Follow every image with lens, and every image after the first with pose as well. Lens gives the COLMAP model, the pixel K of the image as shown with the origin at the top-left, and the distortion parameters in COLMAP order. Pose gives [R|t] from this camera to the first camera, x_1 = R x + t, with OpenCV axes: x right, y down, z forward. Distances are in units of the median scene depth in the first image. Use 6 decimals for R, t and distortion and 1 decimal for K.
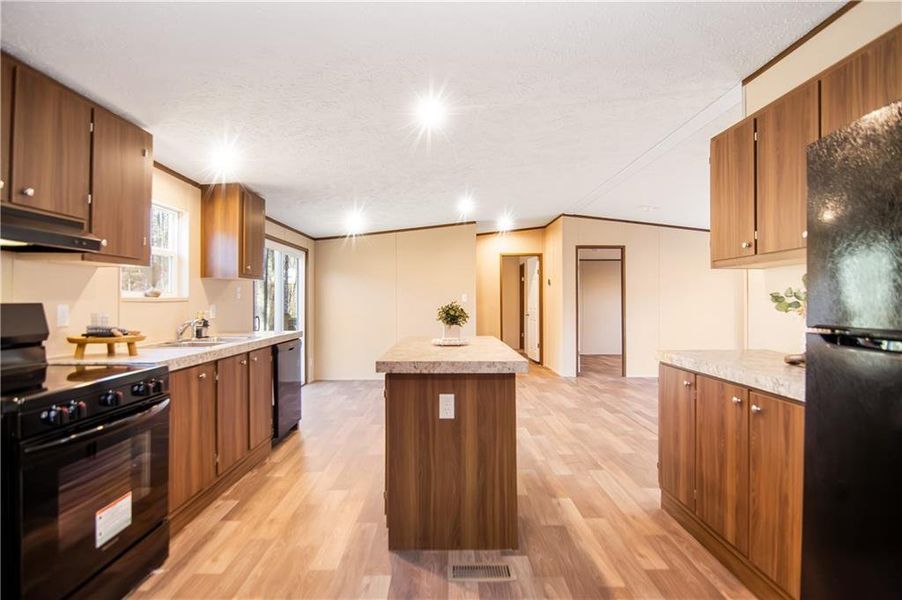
lens RADIAL K [[460.0, 0, 450.1], [0, 460.0, 286.7], [0, 0, 1]] dist [0.001169, 0.000557]
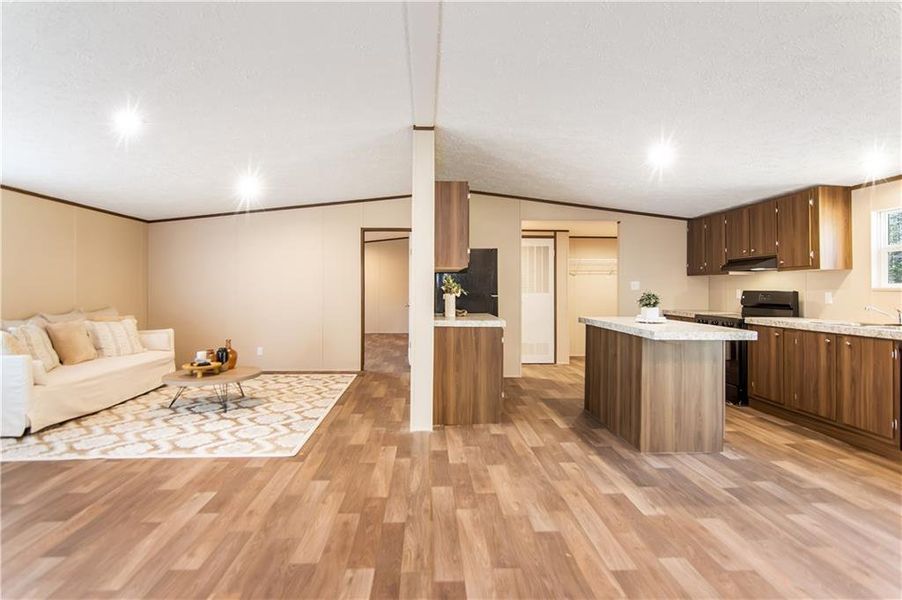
lens RADIAL K [[460.0, 0, 450.1], [0, 460.0, 286.7], [0, 0, 1]] dist [0.001169, 0.000557]
pose [[-0.999193, -0.003024, -0.040045, 0.778046], [-0.001588, 0.999357, -0.035825, 0.088365], [0.040128, -0.035732, -0.998555, 2.857587]]
